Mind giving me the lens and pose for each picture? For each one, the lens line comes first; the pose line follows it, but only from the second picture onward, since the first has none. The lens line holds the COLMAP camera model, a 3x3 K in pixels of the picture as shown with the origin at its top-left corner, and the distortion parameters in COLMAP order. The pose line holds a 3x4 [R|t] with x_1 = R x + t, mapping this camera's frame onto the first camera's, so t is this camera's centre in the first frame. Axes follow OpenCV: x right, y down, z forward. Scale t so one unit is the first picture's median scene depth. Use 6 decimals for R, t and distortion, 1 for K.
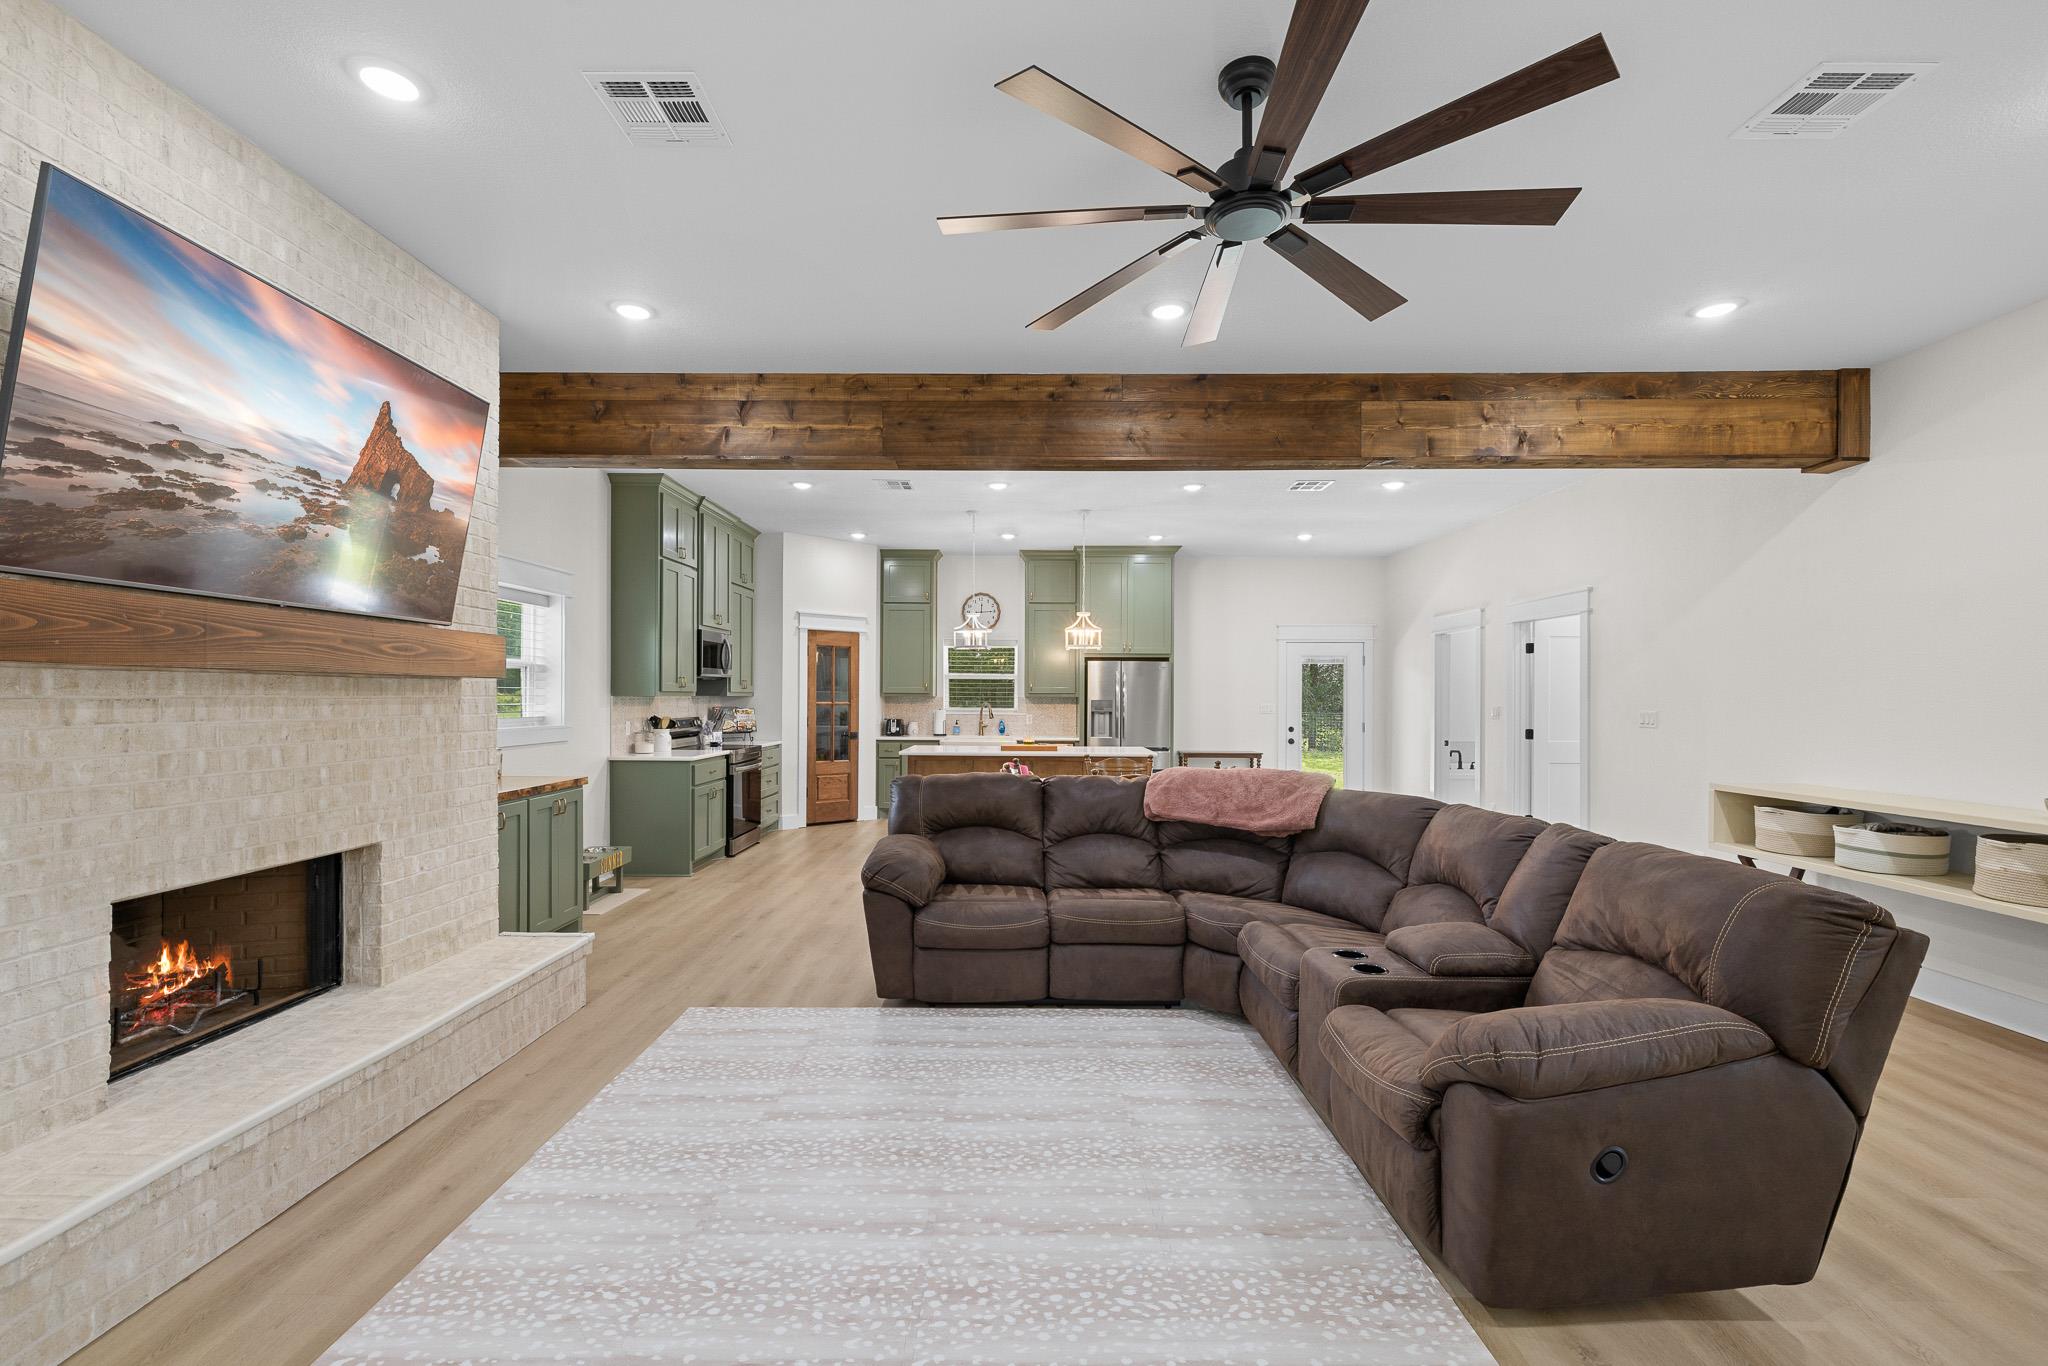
lens RADIAL K [[862.4, 0, 1017.4], [0, 862.4, 708.1], [0, 0, 1]] dist [0.000146, -0.000132]
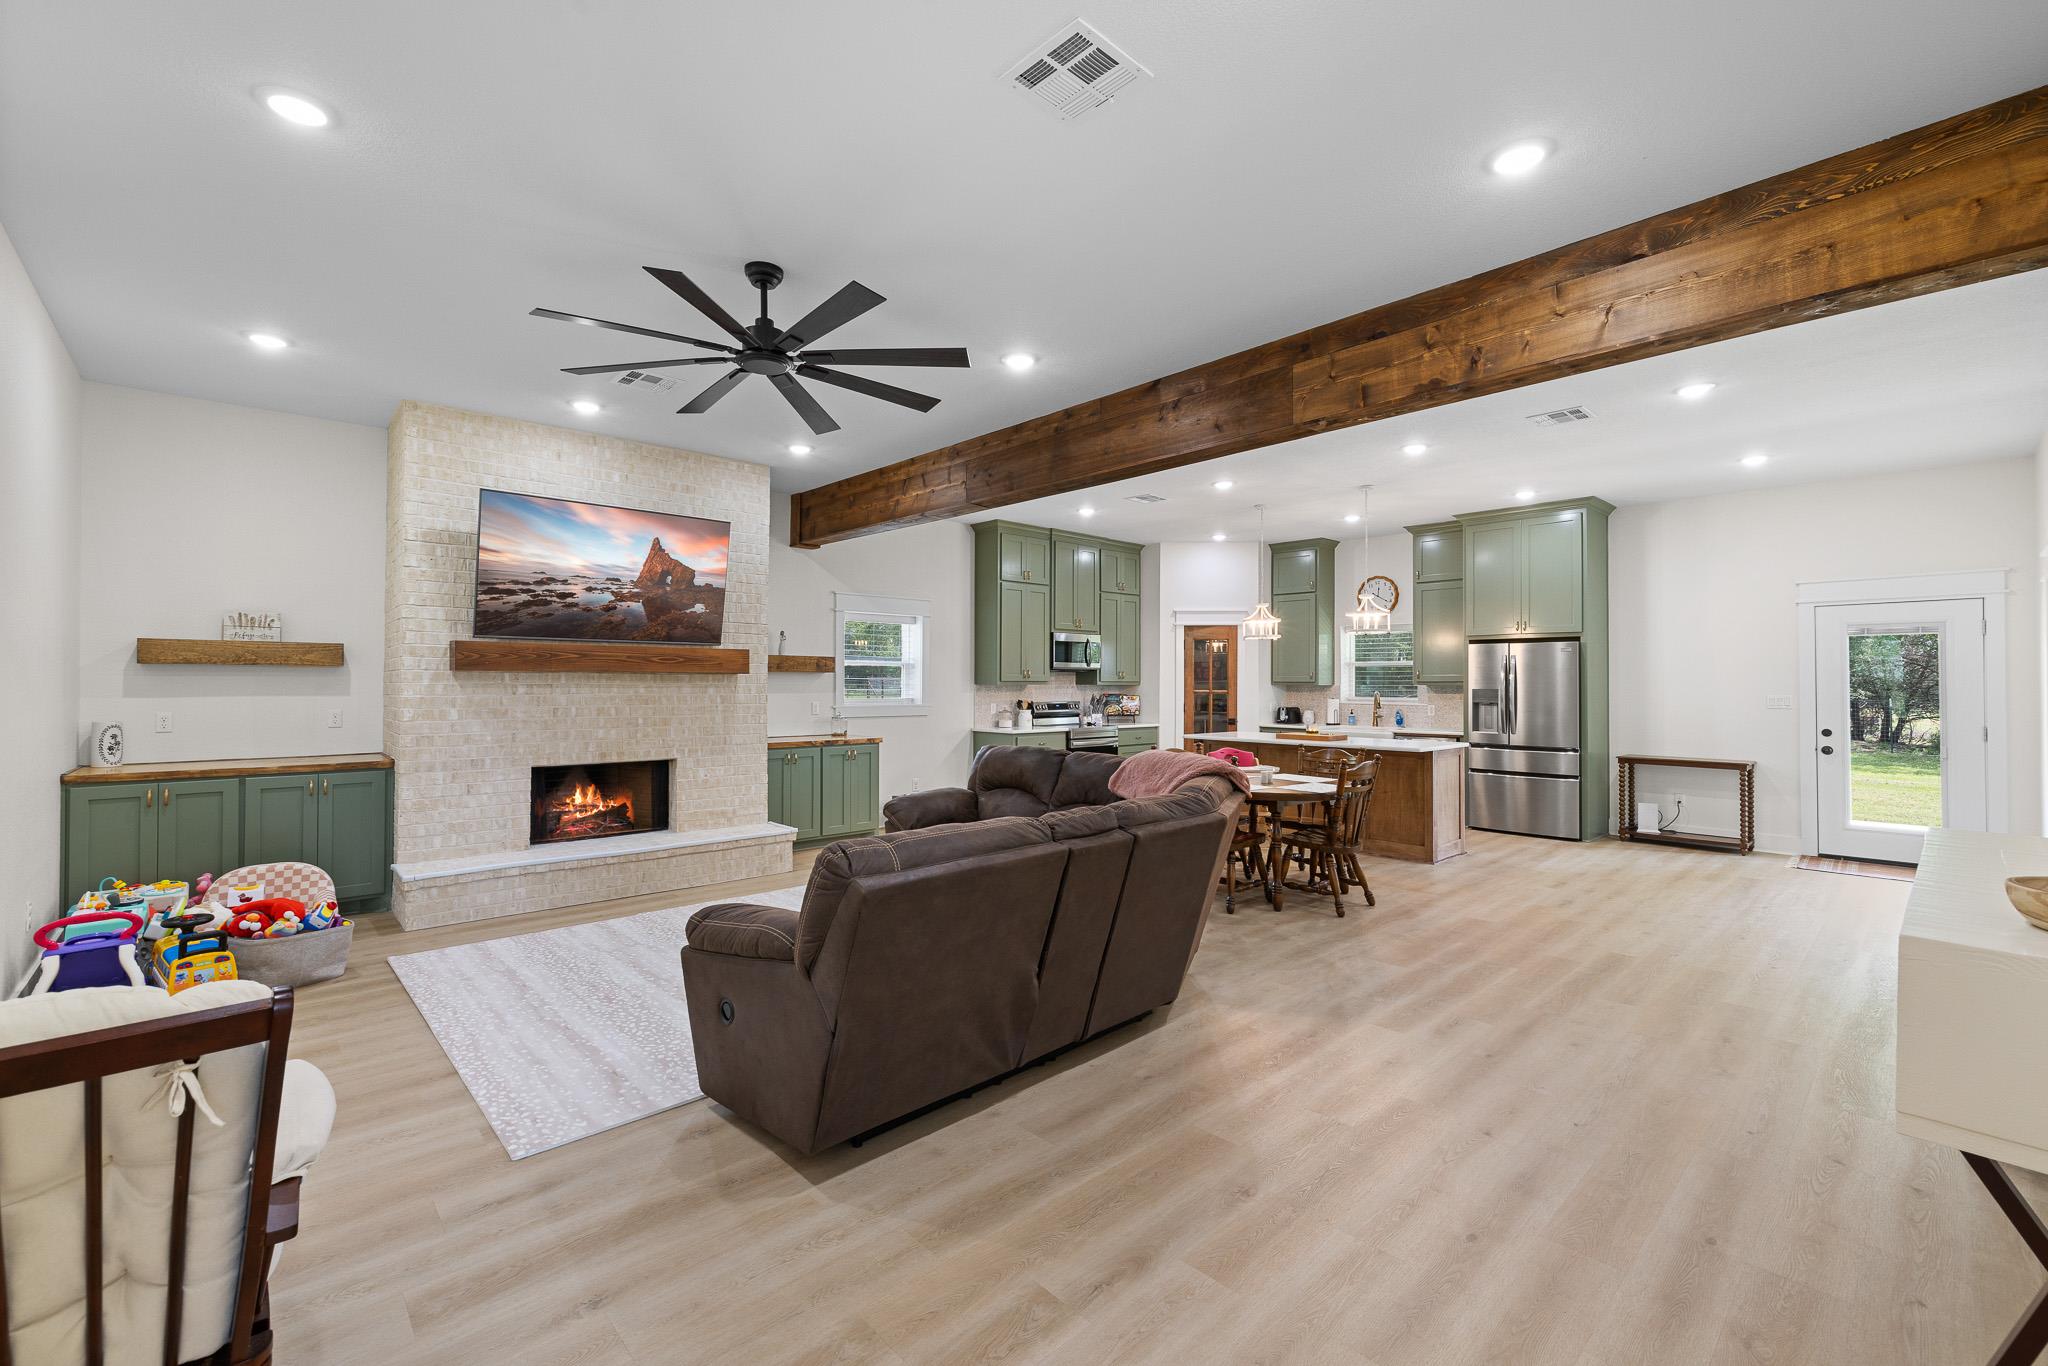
lens RADIAL K [[862.3, 0, 1024.0], [0, 862.3, 683.0], [0, 0, 1]] dist [0.001831, 0.000012]
pose [[0.691179, -0.002911, -0.722677, 0.871926], [-0.010334, 0.999850, -0.013912, 0.002827], [0.722609, 0.017084, 0.691045, 0.154855]]
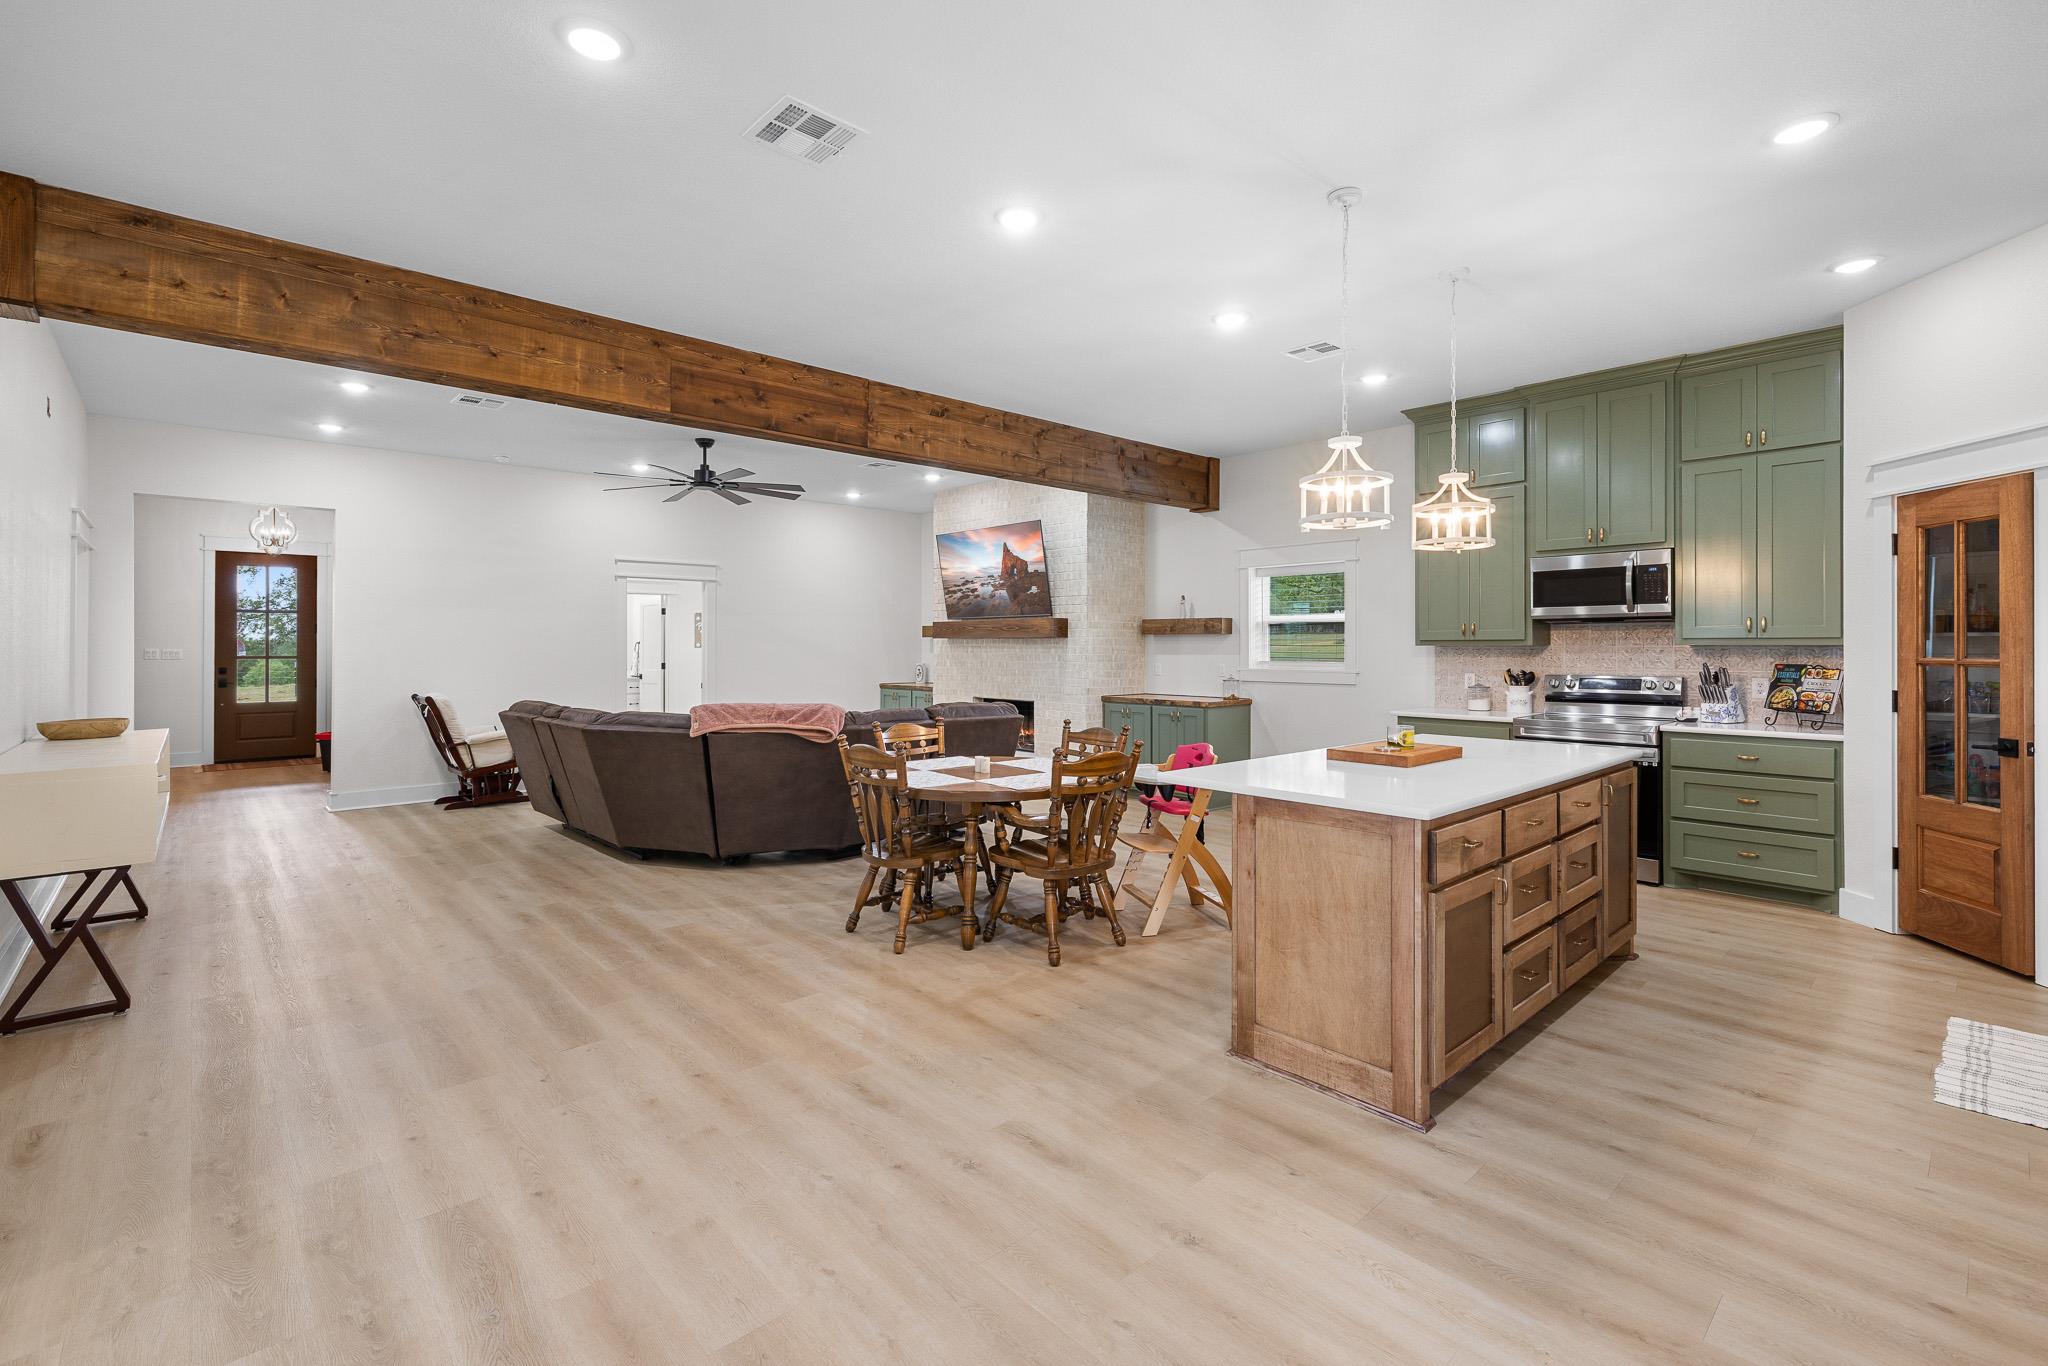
lens RADIAL K [[898.3, 0, 998.8], [0, 898.3, 645.1], [0, 0, 1]] dist [-0.000174, -0.000232]
pose [[-0.737740, -0.008602, -0.675030, 0.861947], [-0.014592, 0.999888, 0.003206, -0.016304], [0.674927, 0.012215, -0.737783, 2.119105]]
